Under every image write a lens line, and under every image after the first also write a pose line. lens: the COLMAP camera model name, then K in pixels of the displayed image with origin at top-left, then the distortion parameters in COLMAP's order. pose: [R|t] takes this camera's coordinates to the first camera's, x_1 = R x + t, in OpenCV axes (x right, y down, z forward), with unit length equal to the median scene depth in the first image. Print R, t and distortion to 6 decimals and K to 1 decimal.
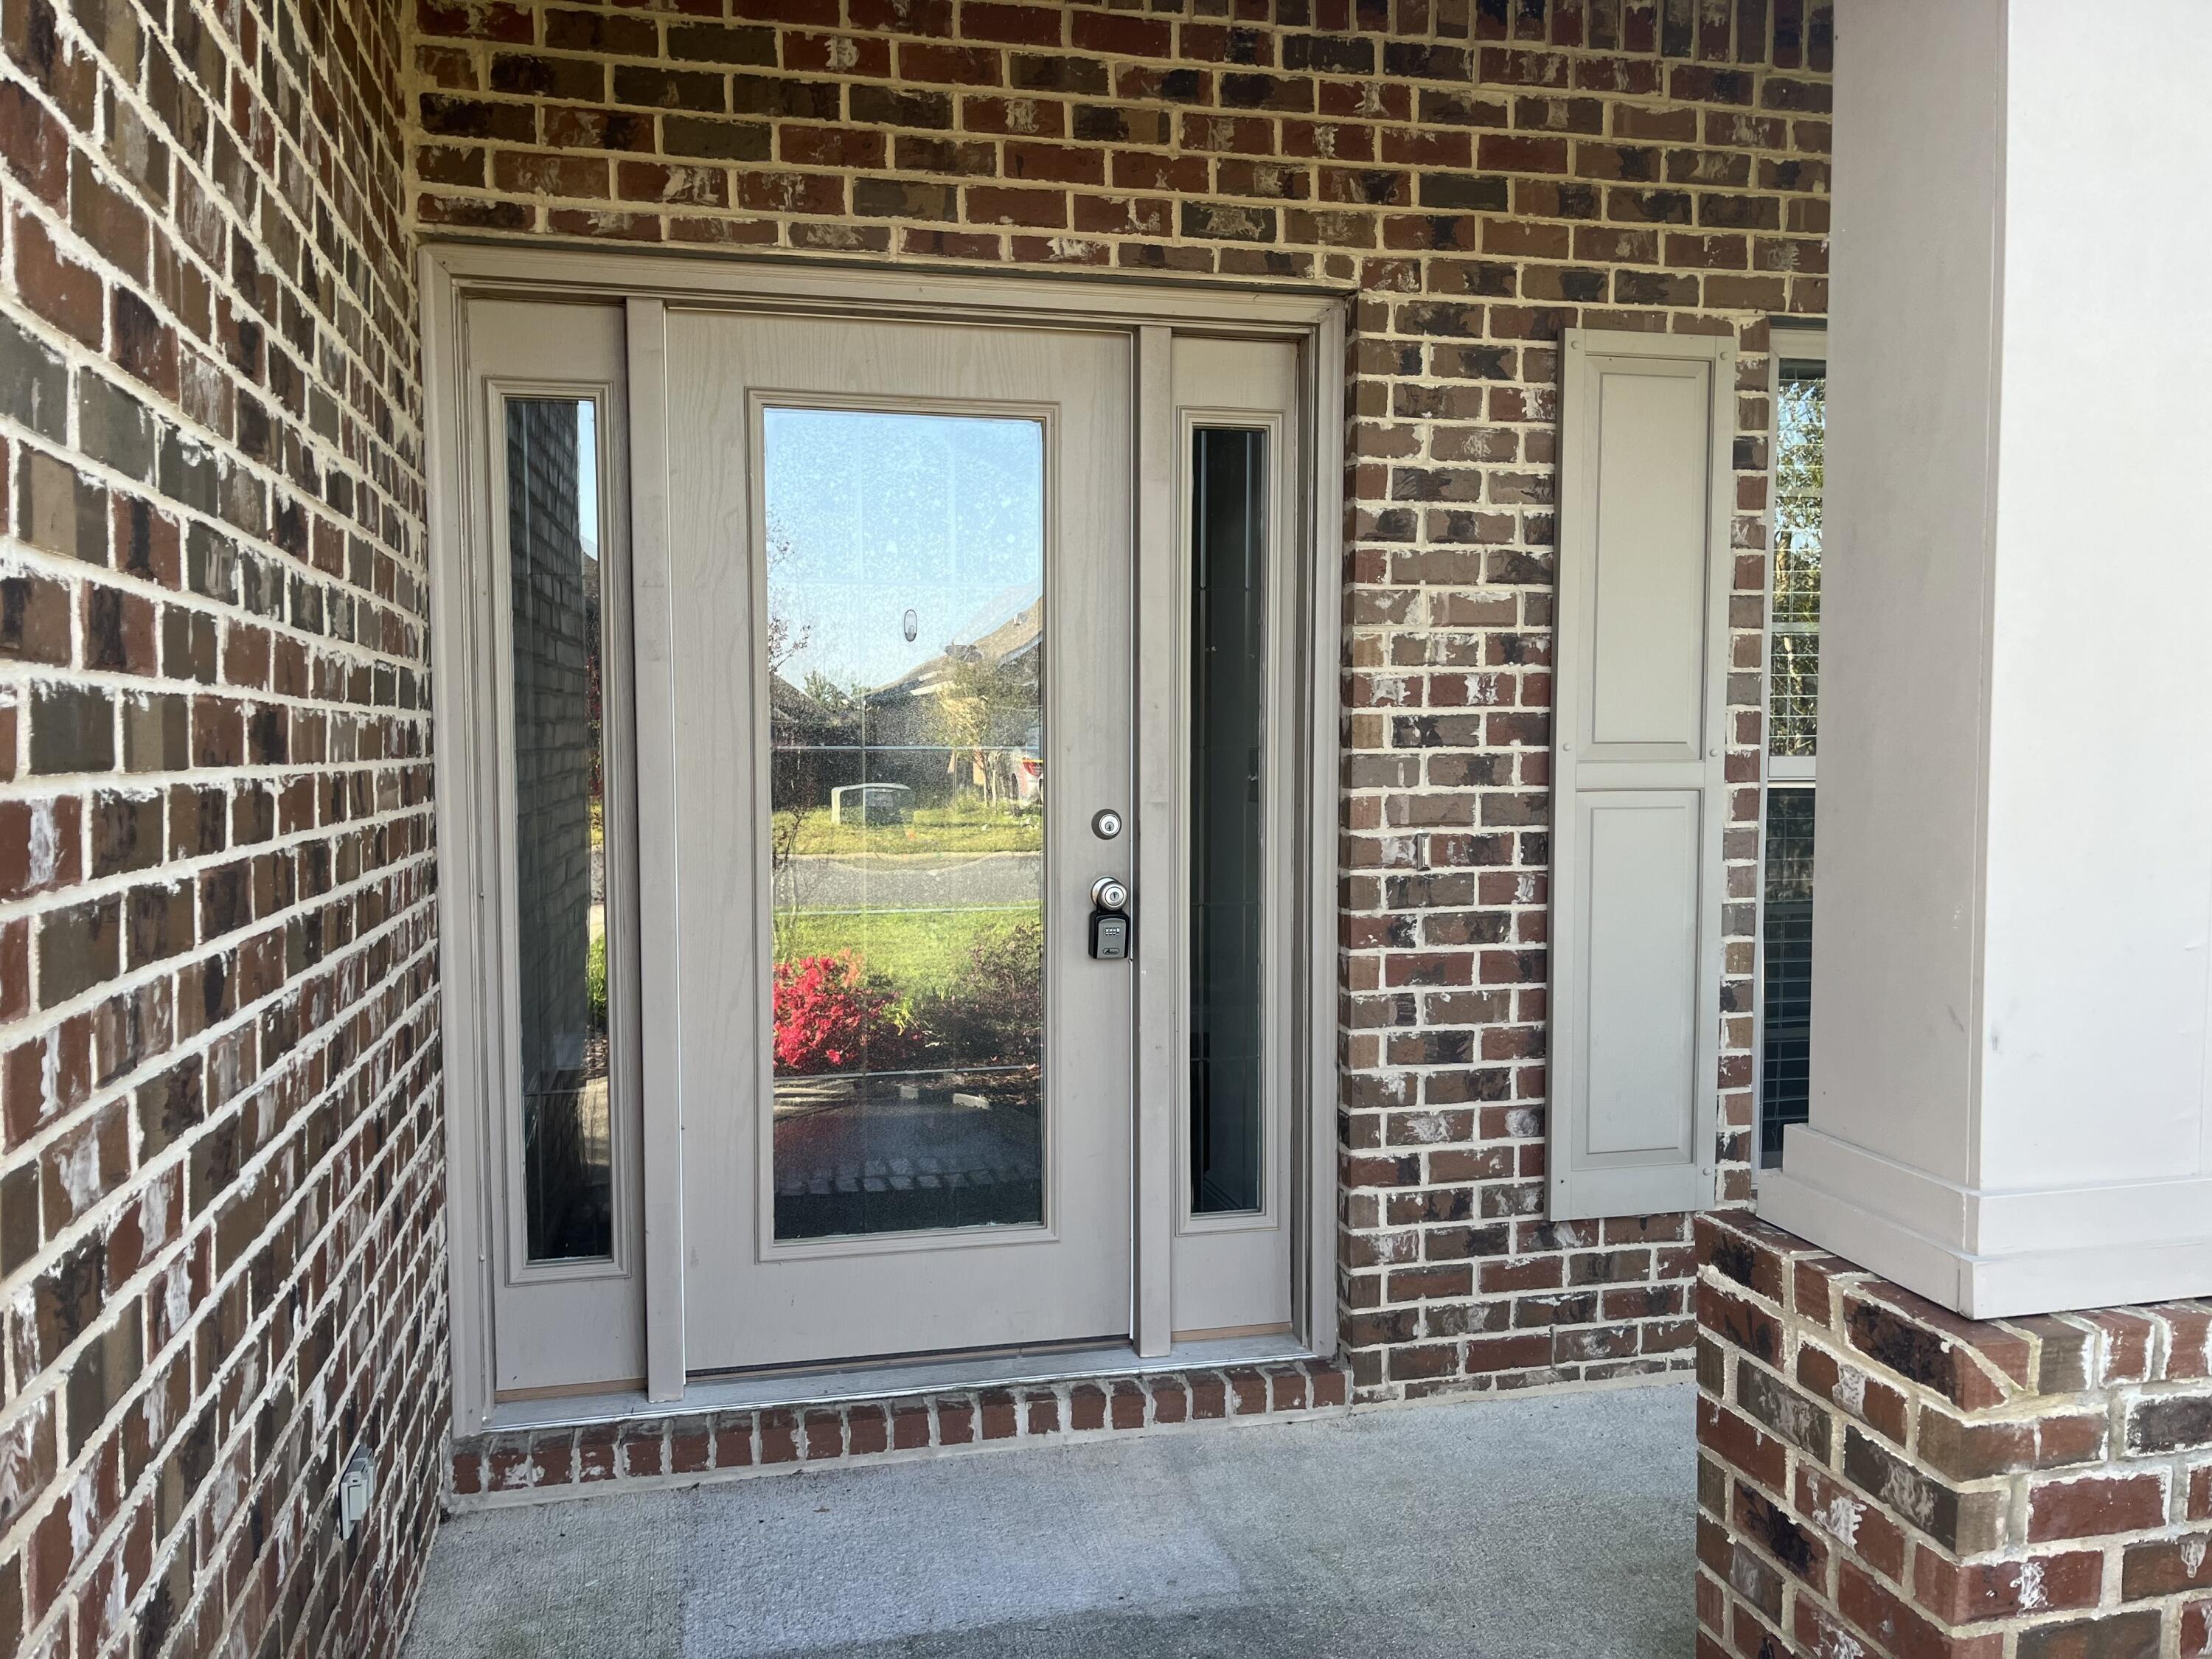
lens RADIAL K [[1673.5, 0, 1112.5], [0, 1673.5, 830.2], [0, 0, 1]] dist [0.048698, -0.061120]
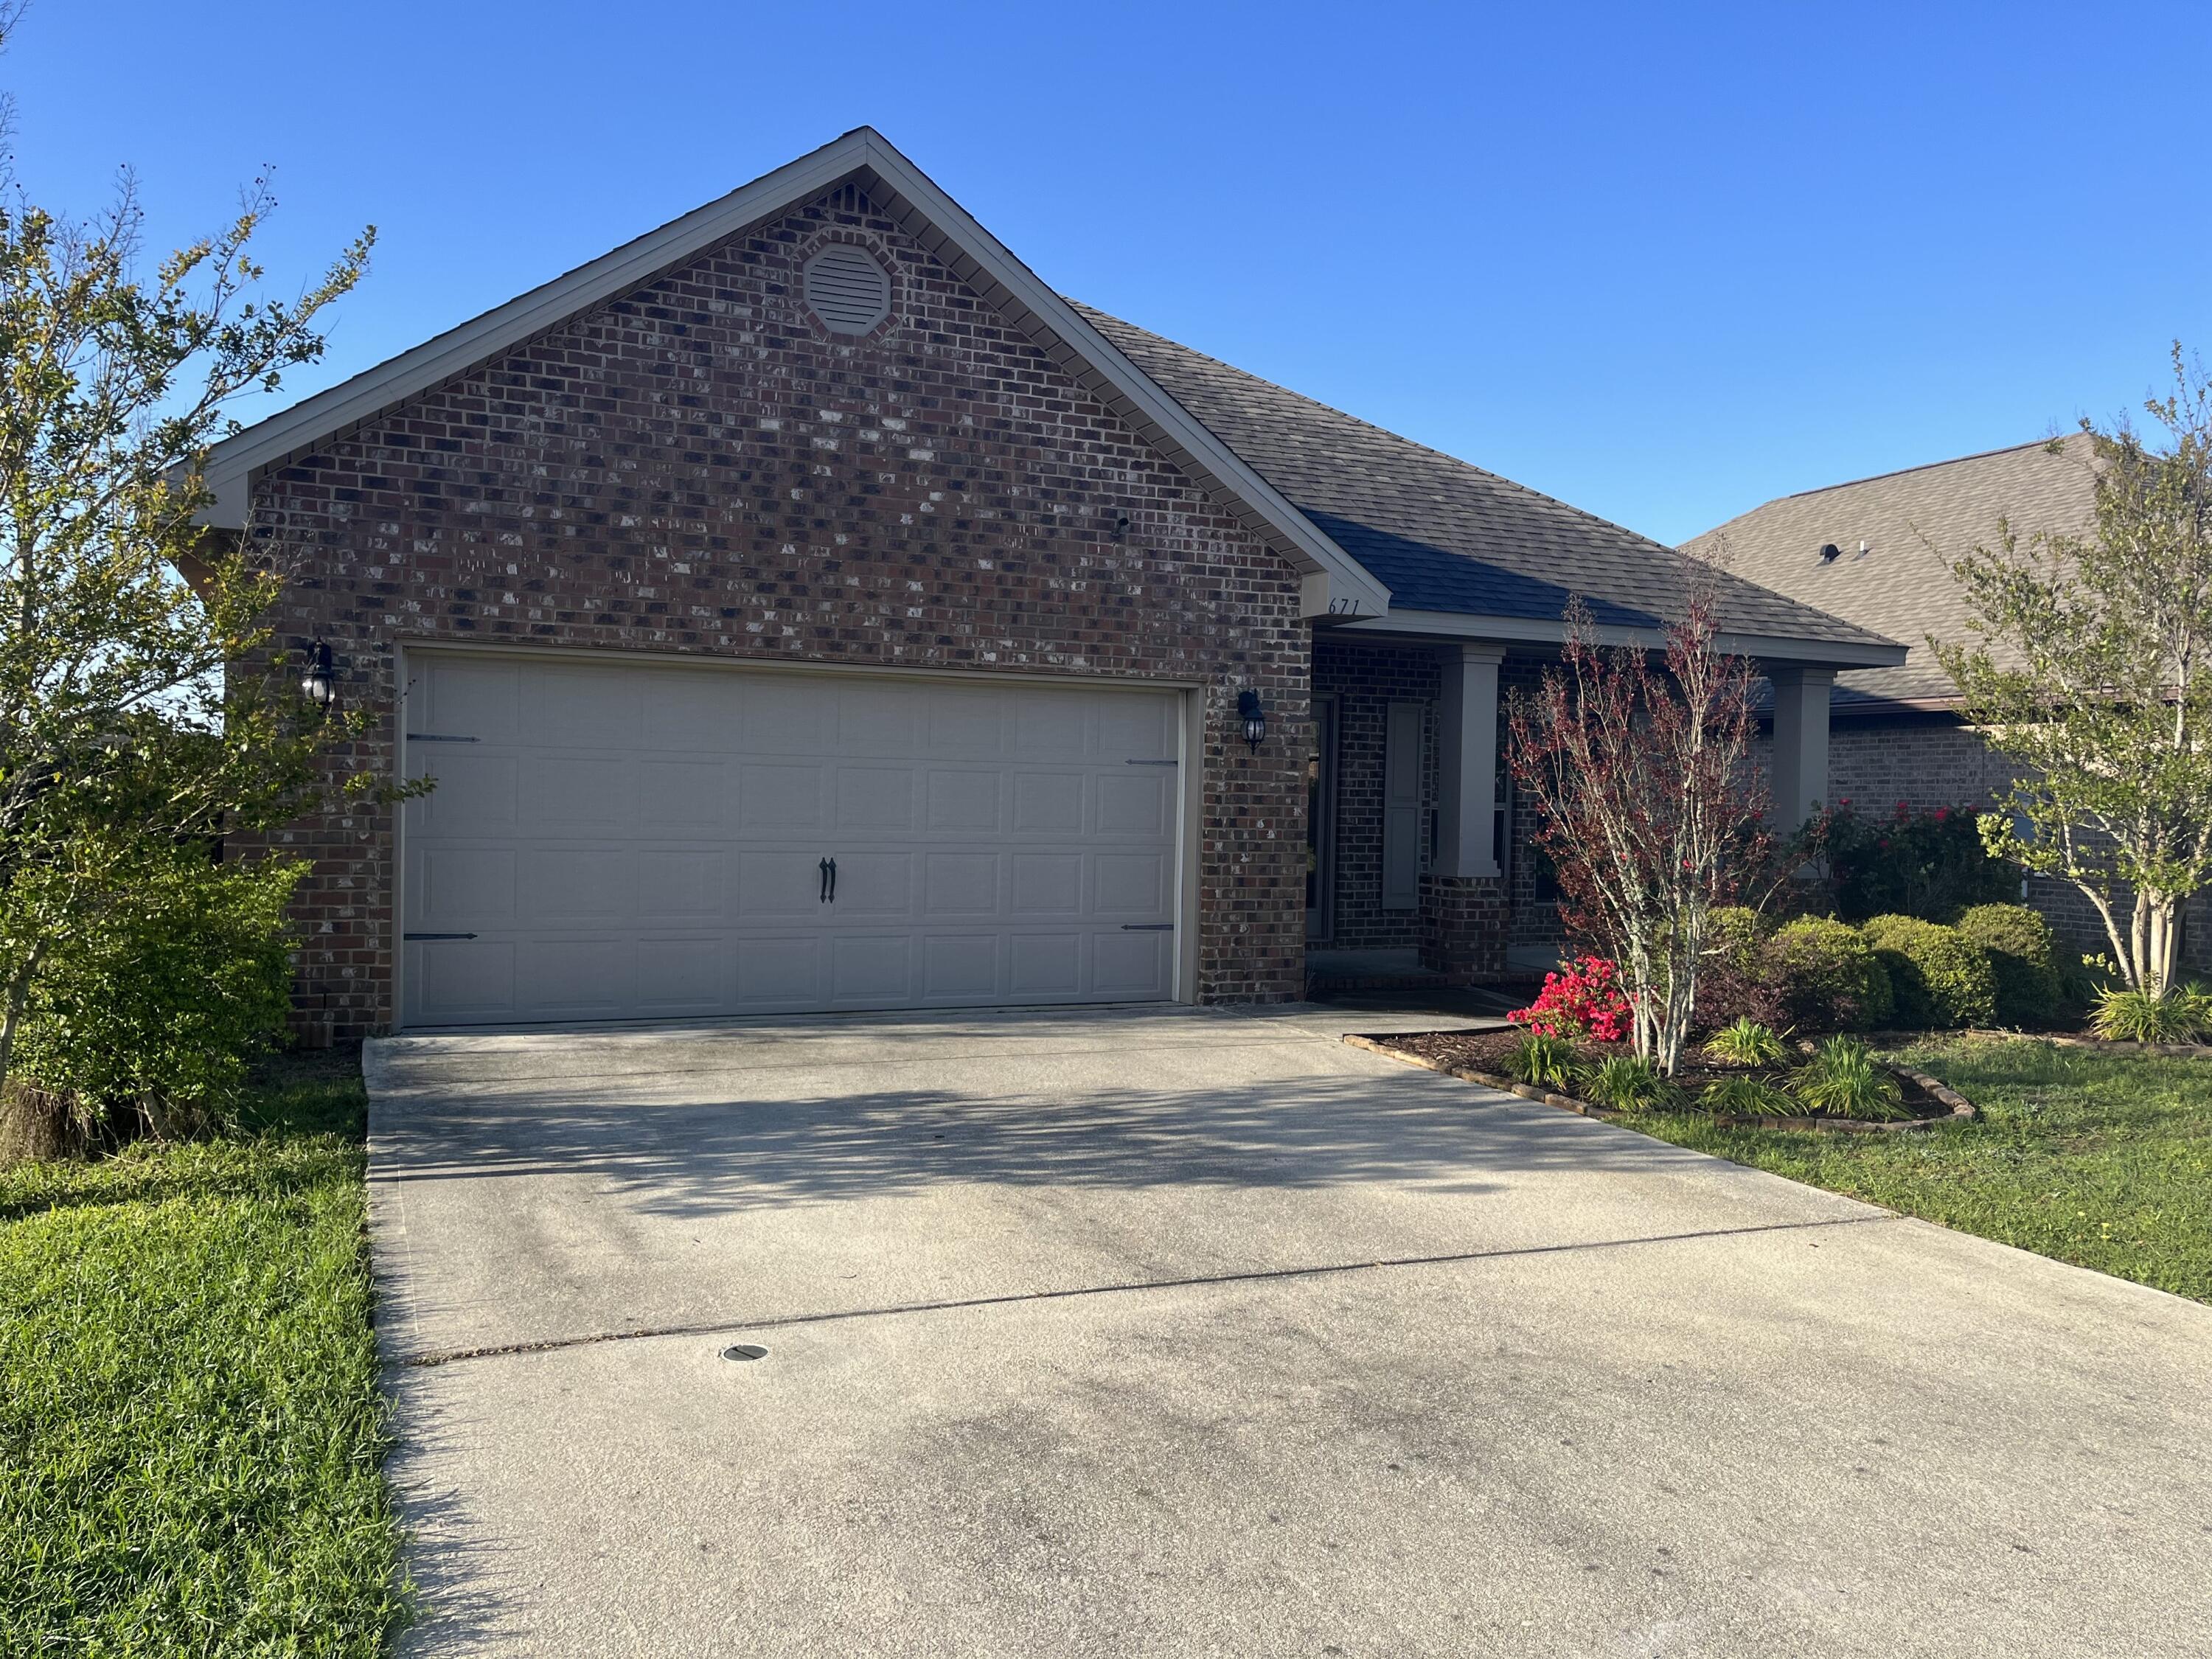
lens RADIAL K [[1673.5, 0, 1103.8], [0, 1673.5, 825.0], [0, 0, 1]] dist [0.048698, -0.061120]
pose [[0.984996, 0.019808, 0.171436, -1.180827], [-0.012486, 0.998967, -0.043684, 0.217541], [-0.172124, 0.040889, 0.984226, -3.101134]]
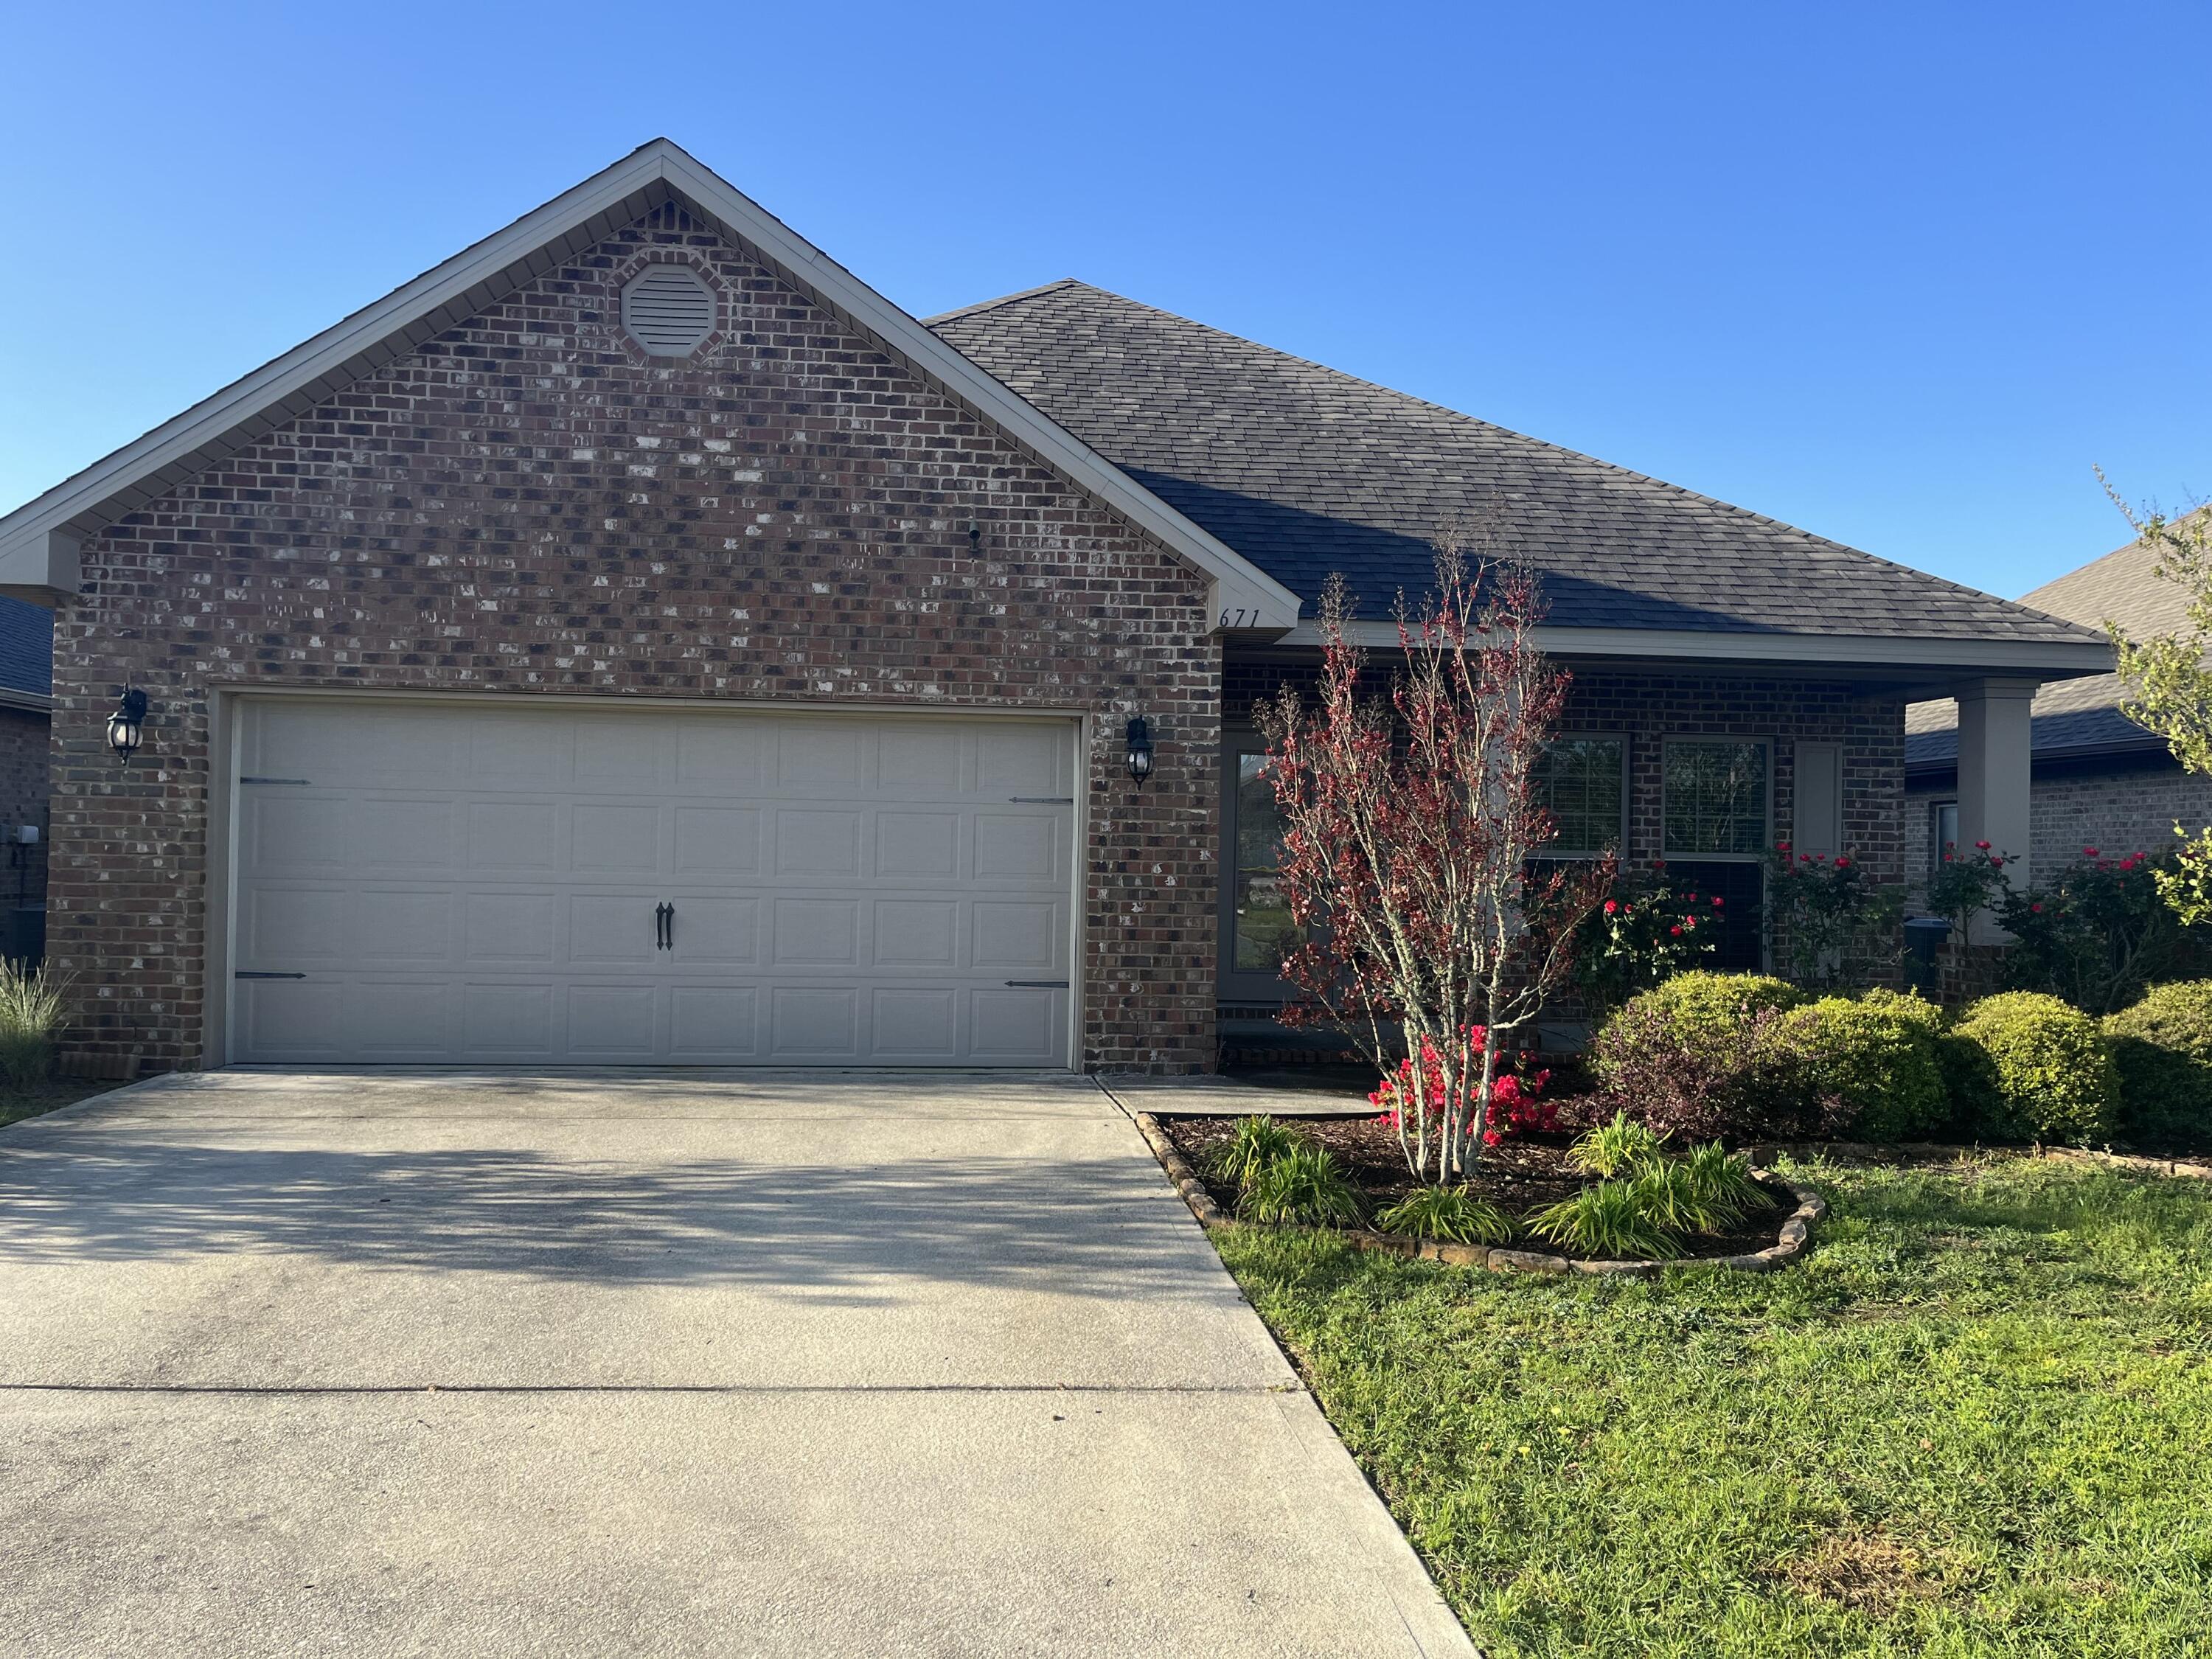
lens RADIAL K [[1673.5, 0, 1107.8], [0, 1673.5, 828.0], [0, 0, 1]] dist [0.048698, -0.061120]
pose [[0.988354, 0.018698, -0.151020, 0.377038], [-0.030484, 0.996634, -0.076103, 0.220060], [0.149088, 0.079820, 0.985597, -2.688232]]
